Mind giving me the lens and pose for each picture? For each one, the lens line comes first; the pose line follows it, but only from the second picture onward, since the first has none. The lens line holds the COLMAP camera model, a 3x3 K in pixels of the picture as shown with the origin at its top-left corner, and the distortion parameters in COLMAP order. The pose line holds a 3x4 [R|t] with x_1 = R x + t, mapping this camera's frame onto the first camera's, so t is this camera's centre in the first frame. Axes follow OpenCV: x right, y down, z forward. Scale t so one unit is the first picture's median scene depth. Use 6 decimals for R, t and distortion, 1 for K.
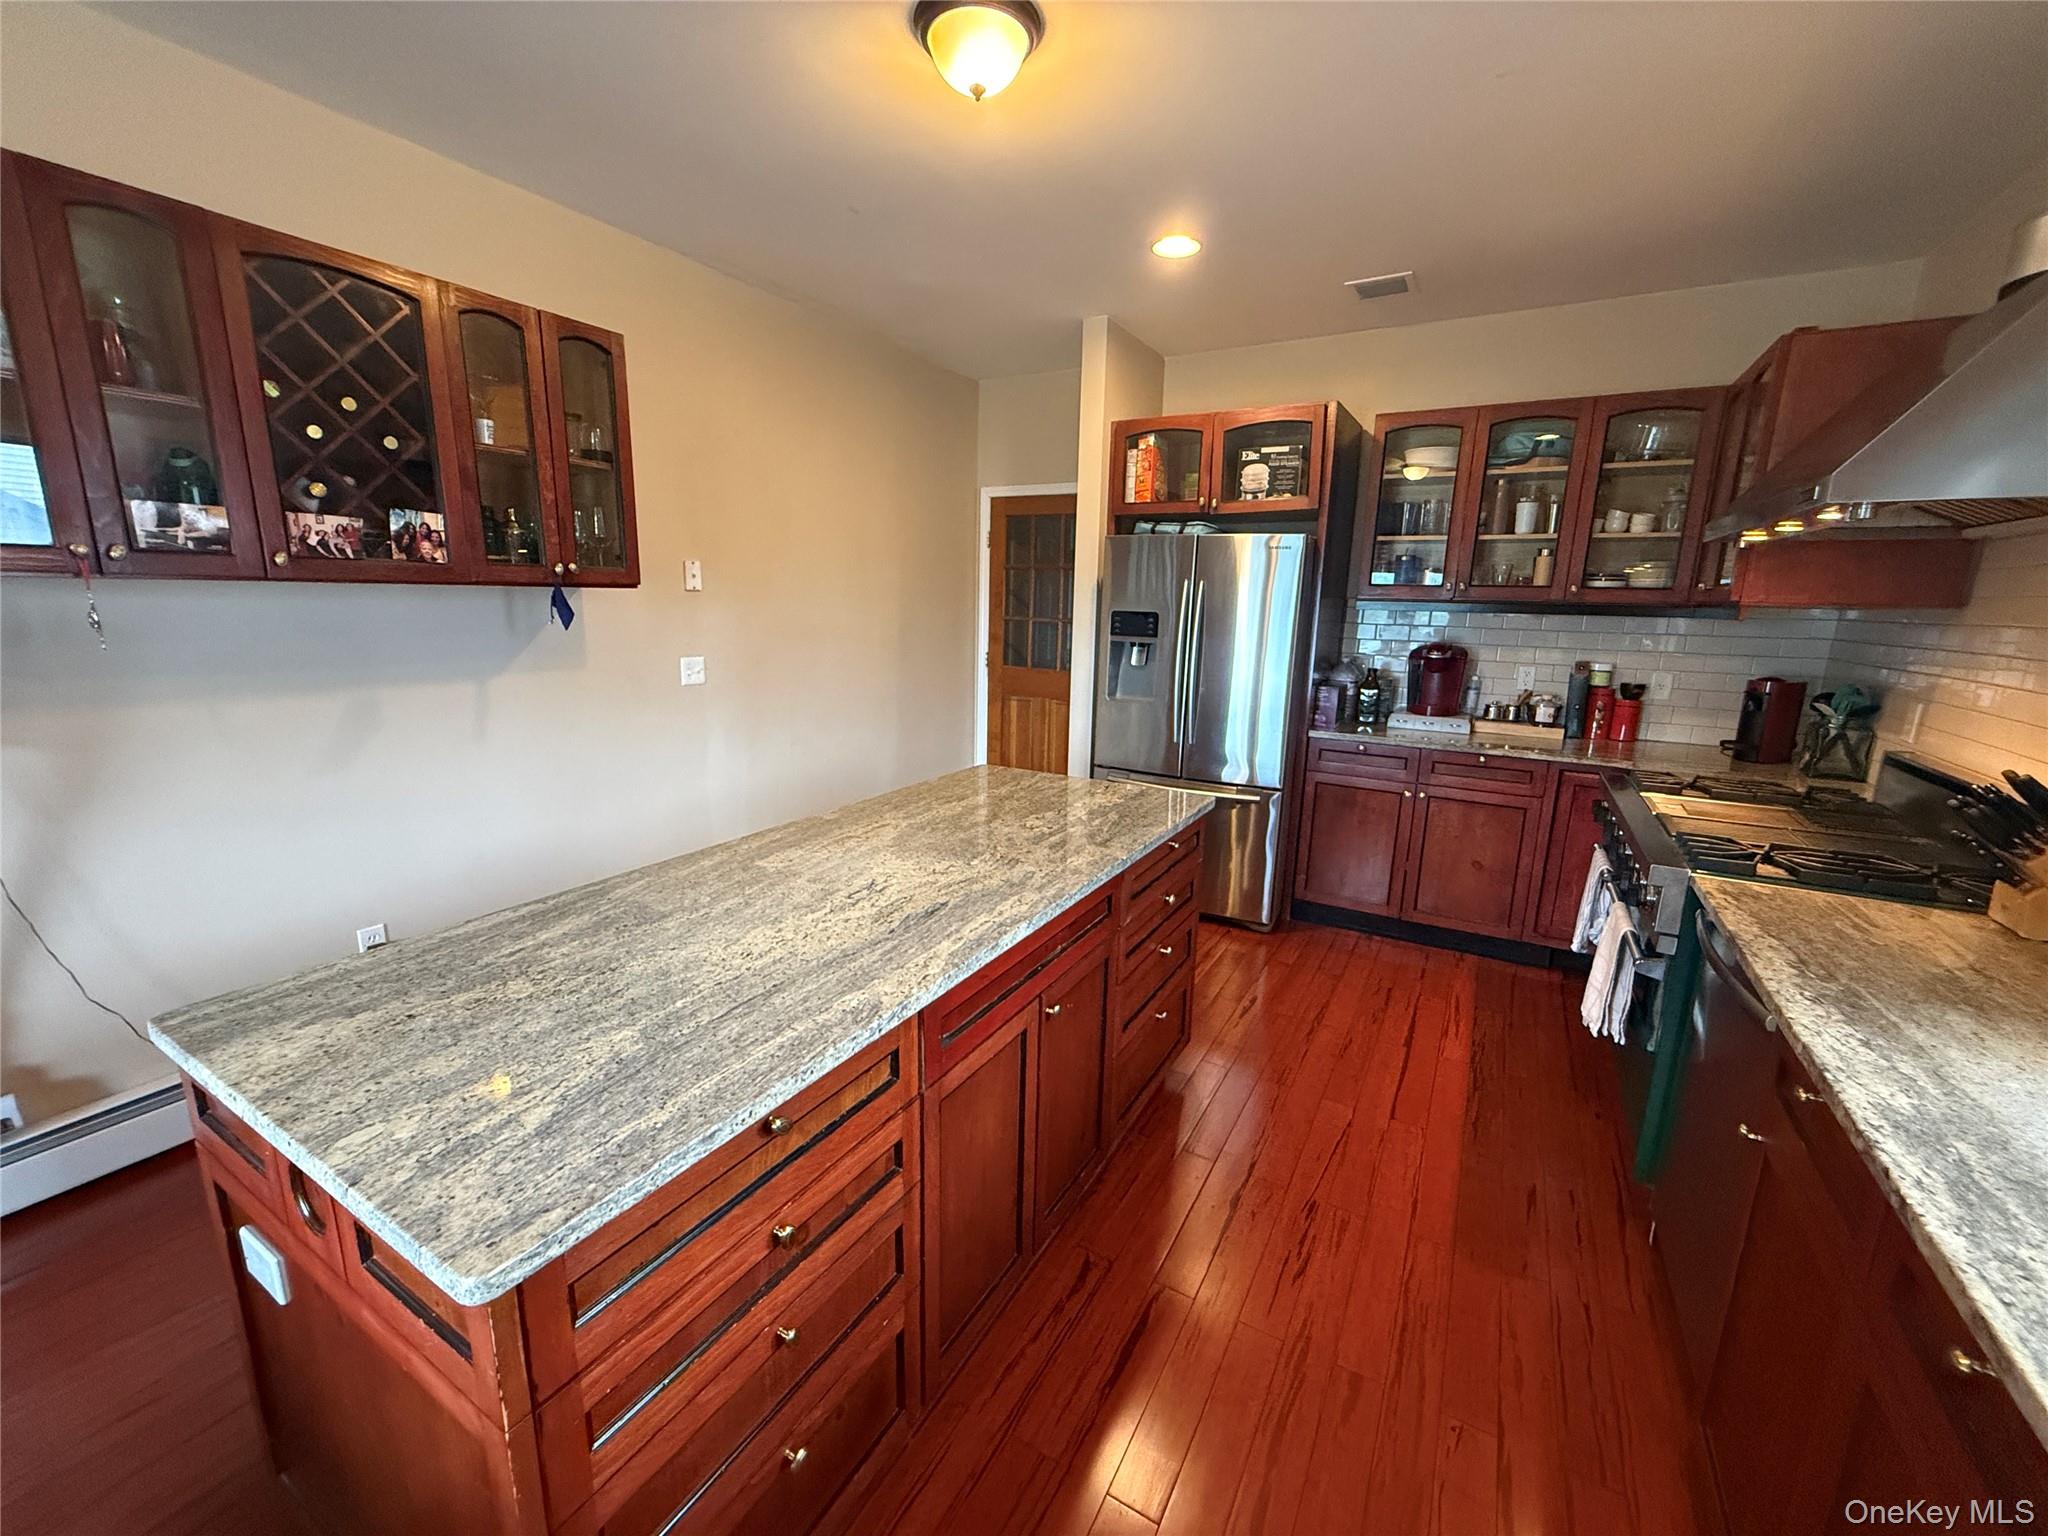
lens RADIAL K [[819.5, 0, 1018.7], [0, 819.5, 769.9], [0, 0, 1]] dist [-0.000134, 0.000114]
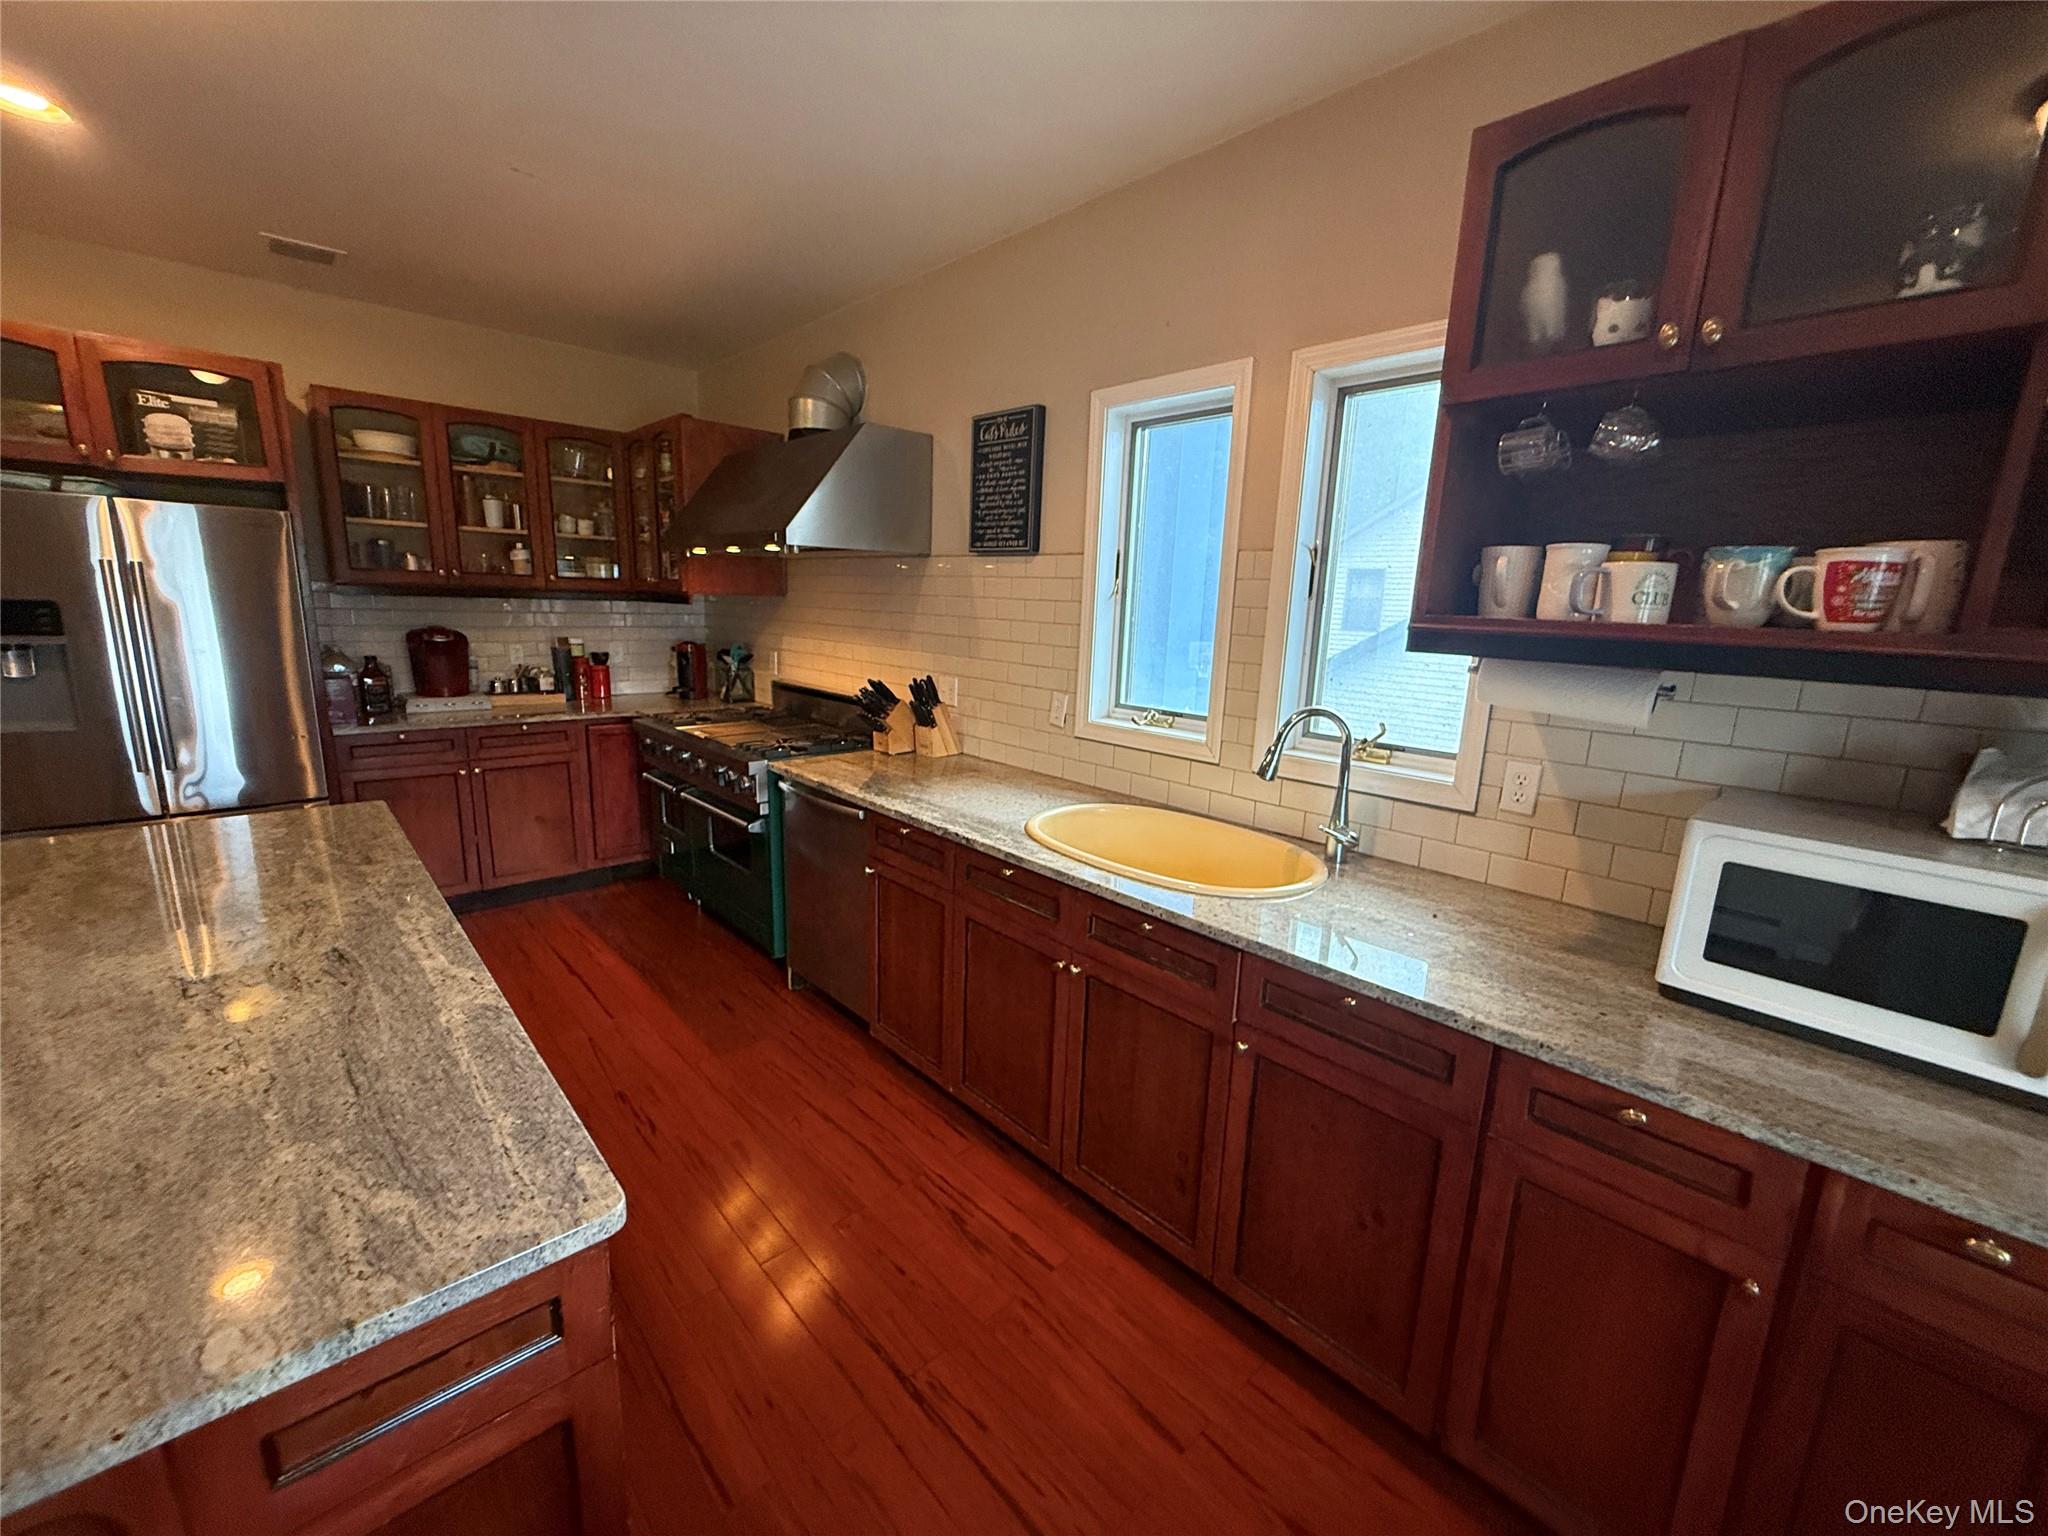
lens RADIAL K [[819.5, 0, 1018.9], [0, 819.5, 770.4], [0, 0, 1]] dist [-0.000134, 0.000114]
pose [[0.287957, -0.205812, 0.935266, -0.333595], [0.172940, 0.971751, 0.160595, -0.020400], [-0.941898, 0.115501, 0.315416, -0.001532]]
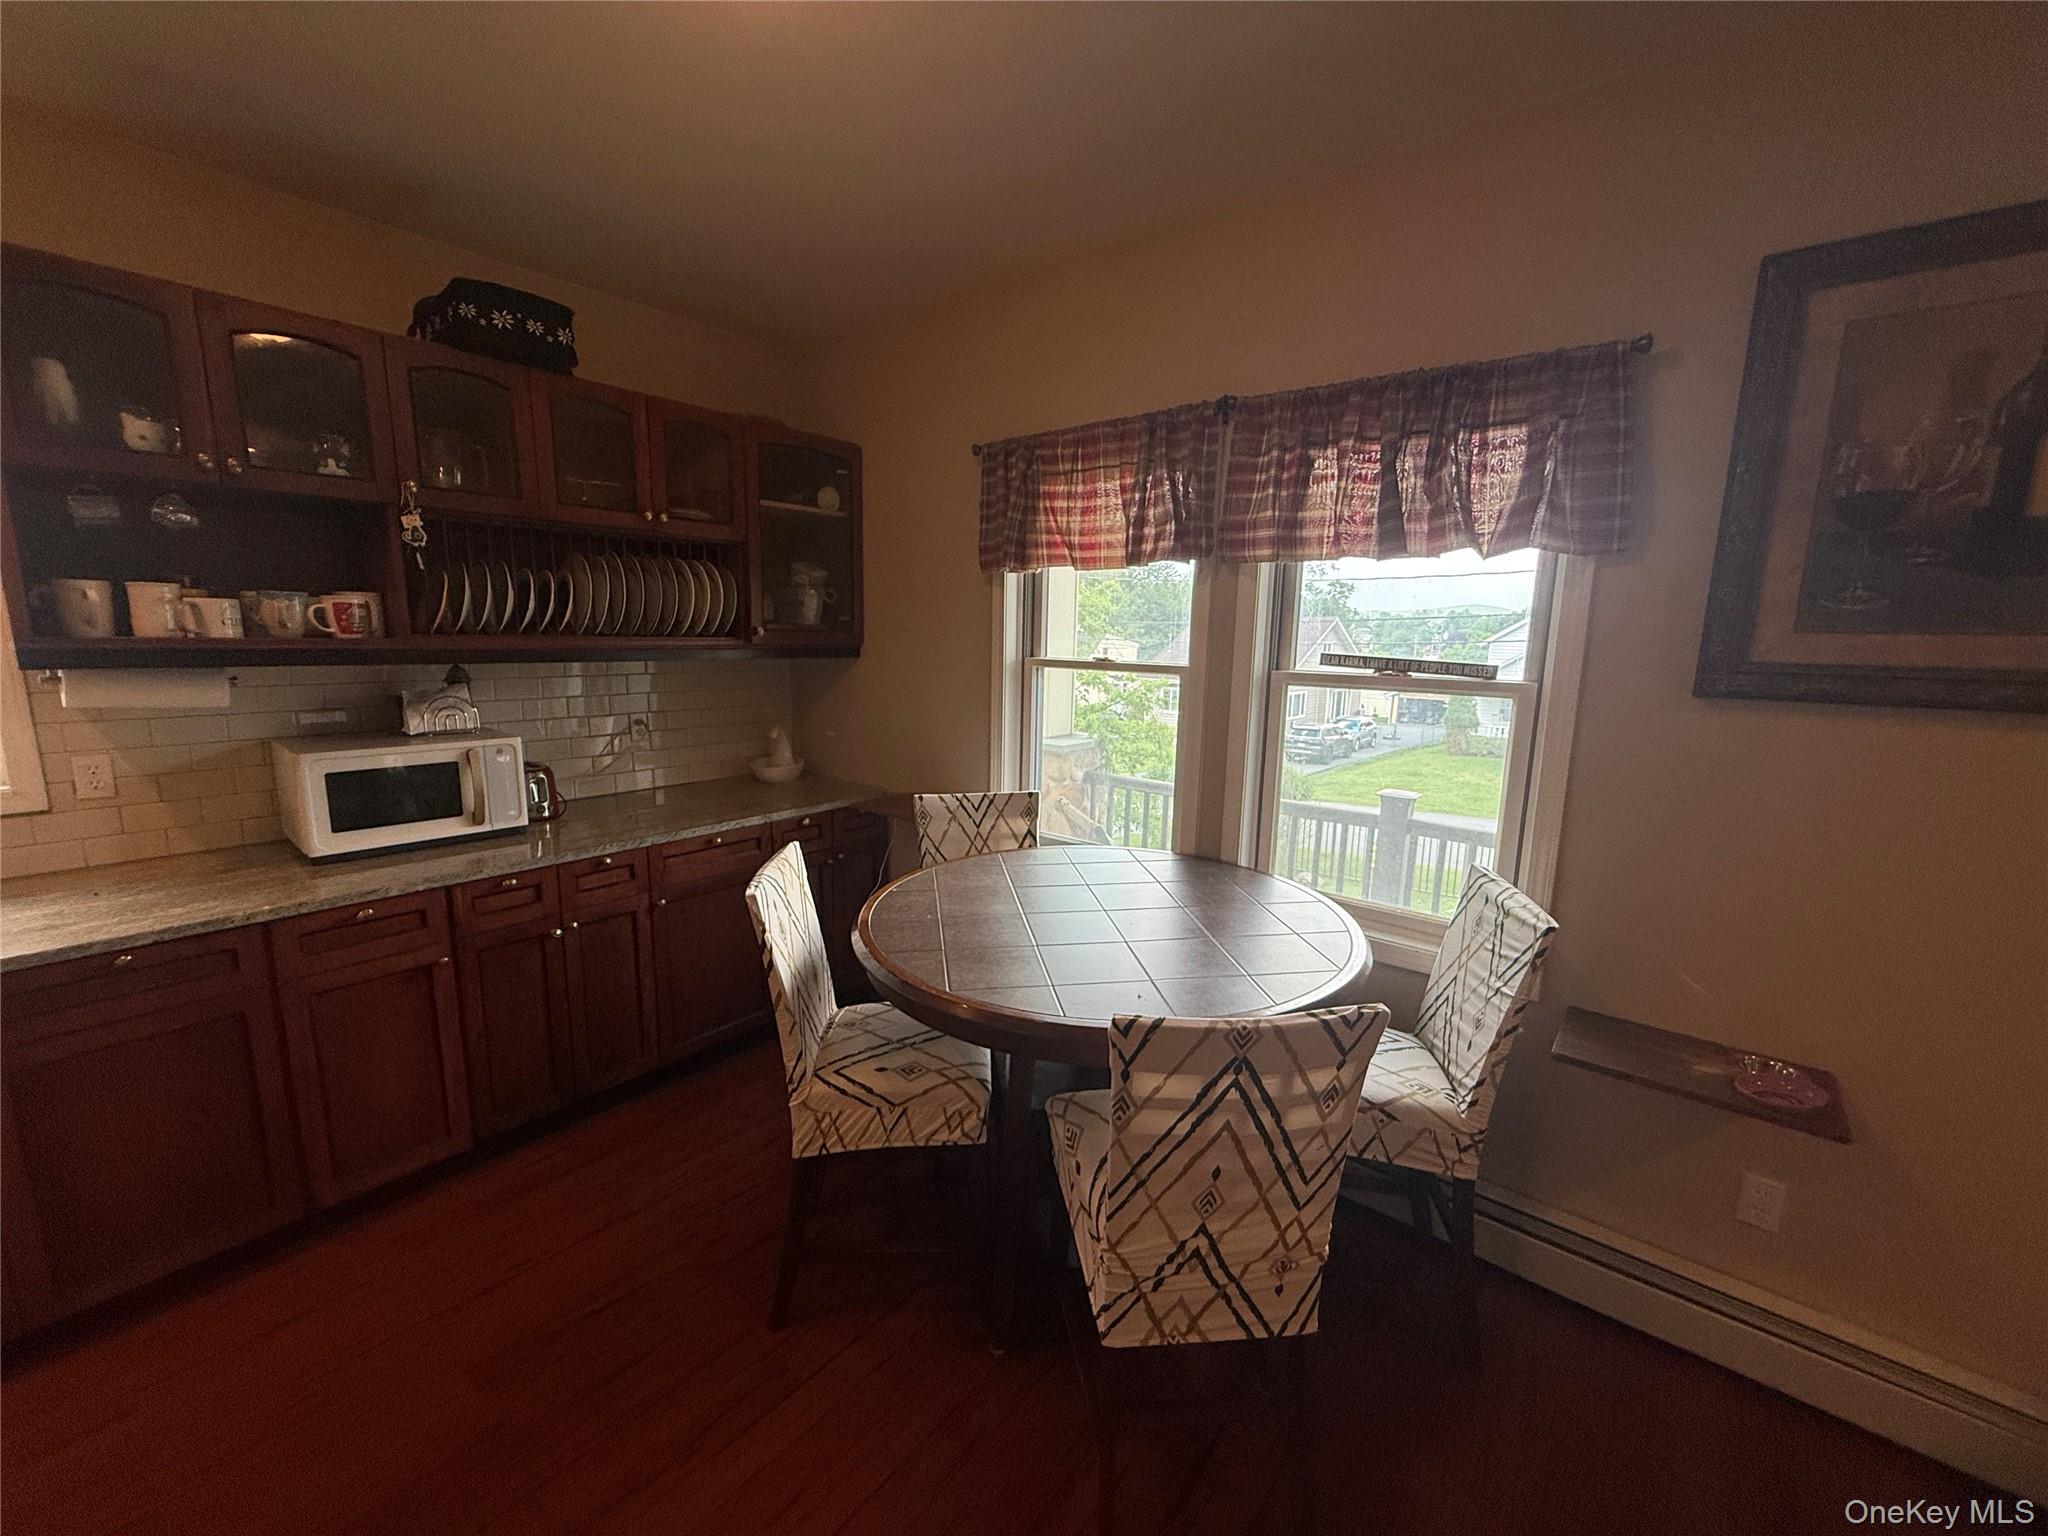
lens RADIAL K [[819.5, 0, 1019.1], [0, 819.5, 768.8], [0, 0, 1]] dist [-0.000134, 0.000114]
pose [[-0.986866, -0.066957, 0.147009, -0.544270], [-0.007351, 0.927724, 0.373196, -0.117731], [-0.161372, 0.367214, -0.916031, 0.340606]]
